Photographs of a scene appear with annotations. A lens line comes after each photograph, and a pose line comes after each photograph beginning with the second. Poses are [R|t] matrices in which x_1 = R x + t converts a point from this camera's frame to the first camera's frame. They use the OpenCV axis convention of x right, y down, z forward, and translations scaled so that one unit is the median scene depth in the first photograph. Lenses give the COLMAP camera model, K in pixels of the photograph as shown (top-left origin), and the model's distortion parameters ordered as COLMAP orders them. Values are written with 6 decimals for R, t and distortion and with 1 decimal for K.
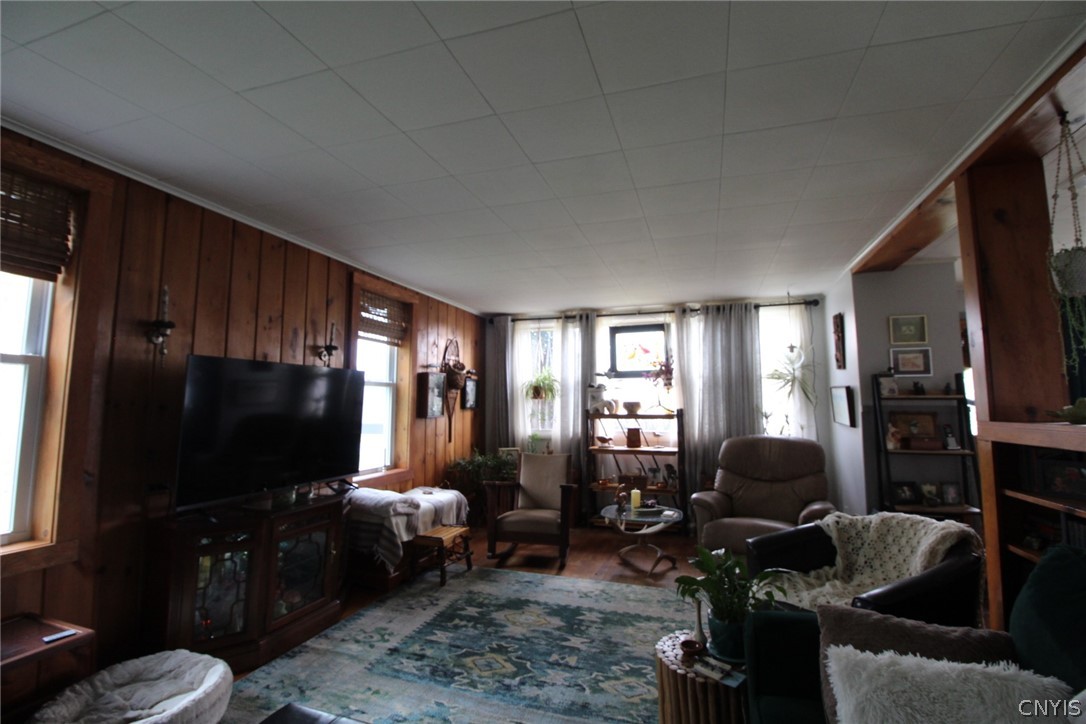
lens RADIAL K [[498.5, 0, 545.4], [0, 498.5, 355.3], [0, 0, 1]] dist [-0.008615, -0.008355]
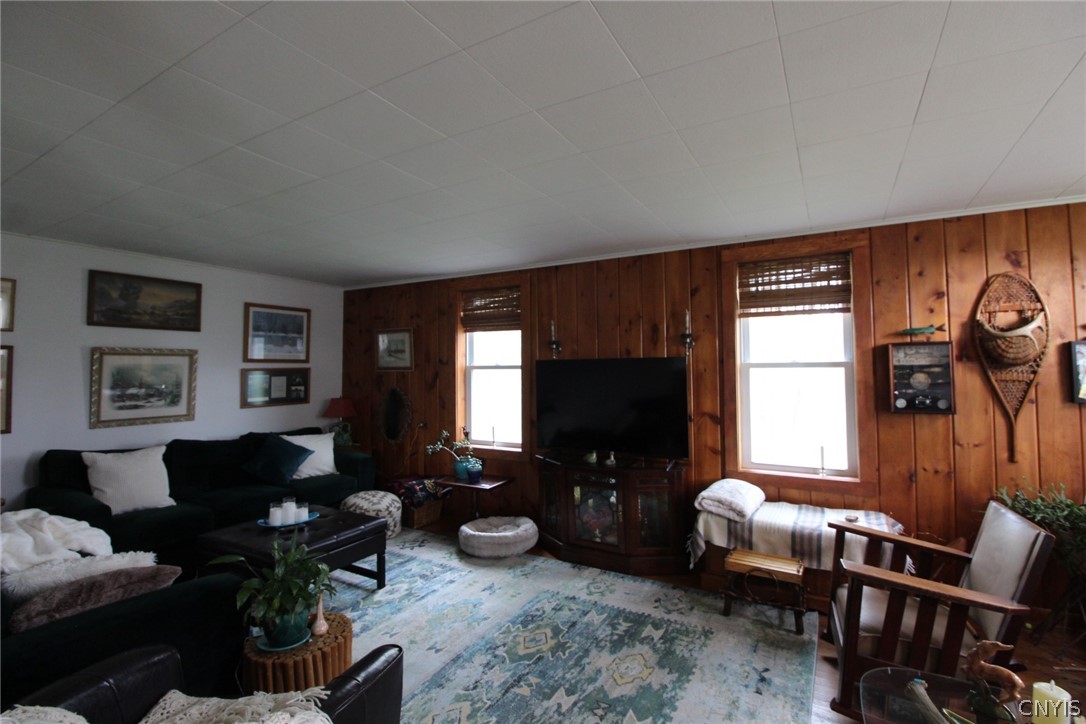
lens RADIAL K [[498.5, 0, 545.8], [0, 498.5, 351.1], [0, 0, 1]] dist [-0.008615, -0.008355]
pose [[-0.212371, -0.042501, -0.976264, 0.867899], [0.099911, 0.992874, -0.064958, 0.072965], [0.972068, -0.111334, -0.206611, 1.205078]]
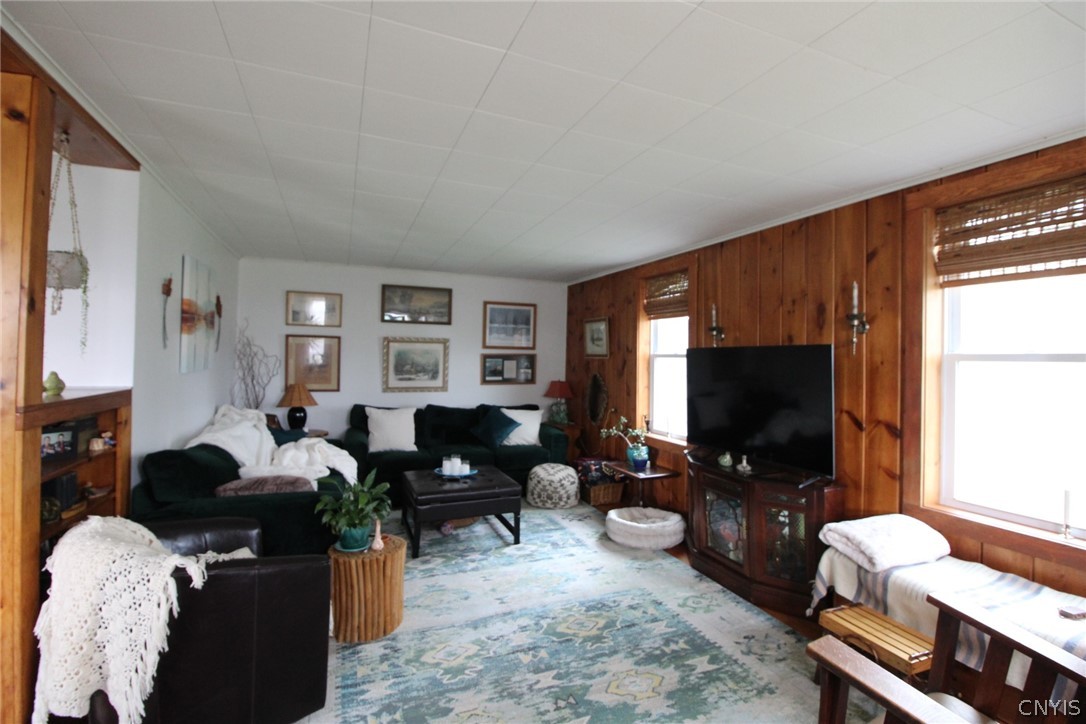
lens RADIAL K [[498.5, 0, 543.3], [0, 498.5, 353.7], [0, 0, 1]] dist [-0.008615, -0.008355]
pose [[-0.765723, -0.025569, -0.642662, 0.598319], [0.040703, 0.995280, -0.088096, 0.121850], [0.641881, -0.093615, -0.761068, 1.668621]]
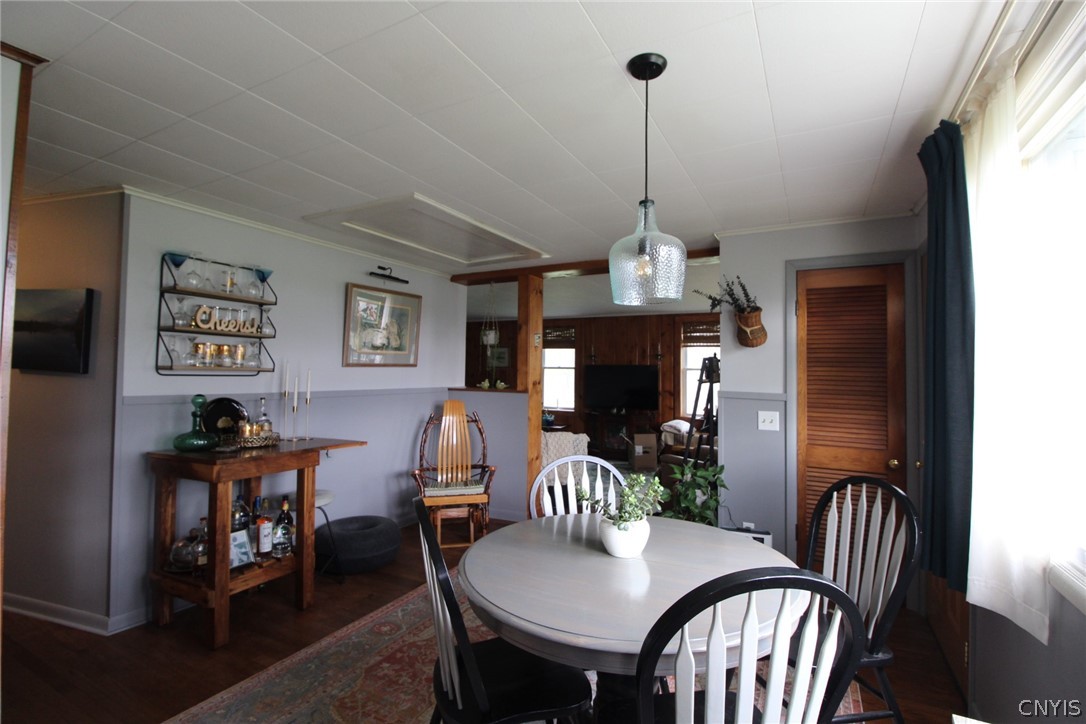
lens RADIAL K [[498.5, 0, 542.4], [0, 498.5, 355.0], [0, 0, 1]] dist [-0.008615, -0.008355]
pose [[-0.170395, -0.036566, -0.984697, 2.503376], [0.085005, 0.995040, -0.051659, 0.075005], [0.981702, -0.092507, -0.166441, 1.116798]]
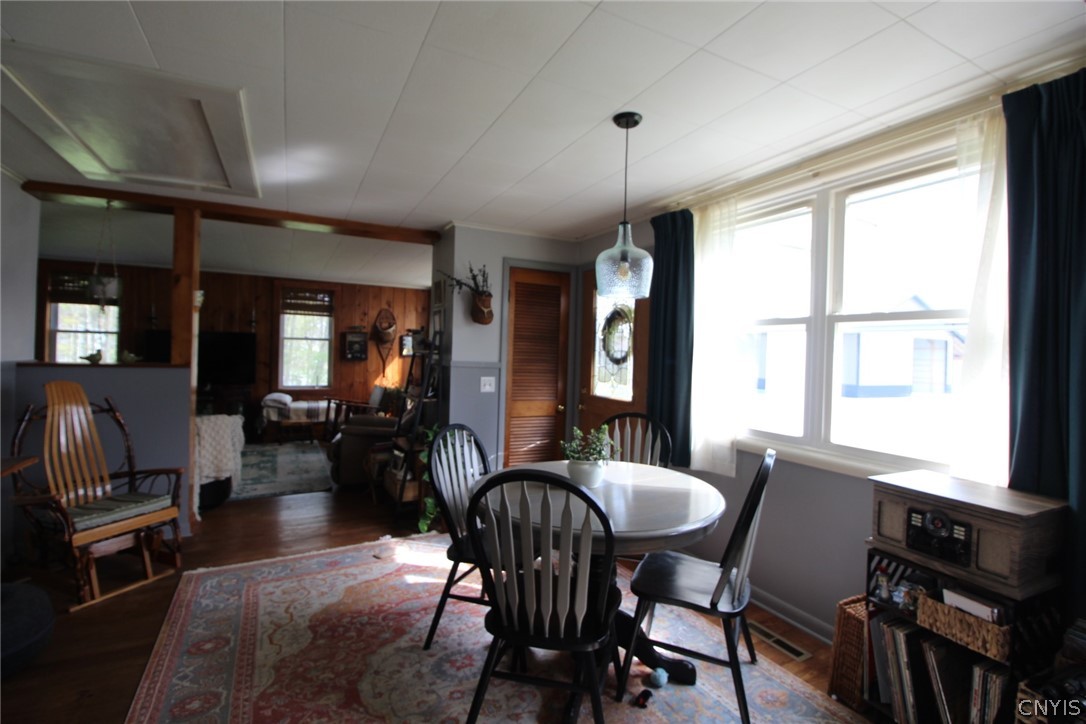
lens RADIAL K [[498.5, 0, 547.7], [0, 498.5, 354.5], [0, 0, 1]] dist [-0.008615, -0.008355]
pose [[0.719996, 0.022490, -0.693613, 2.384515], [0.043221, 0.996081, 0.077162, 0.018811], [0.692631, -0.085535, 0.716203, 0.490359]]
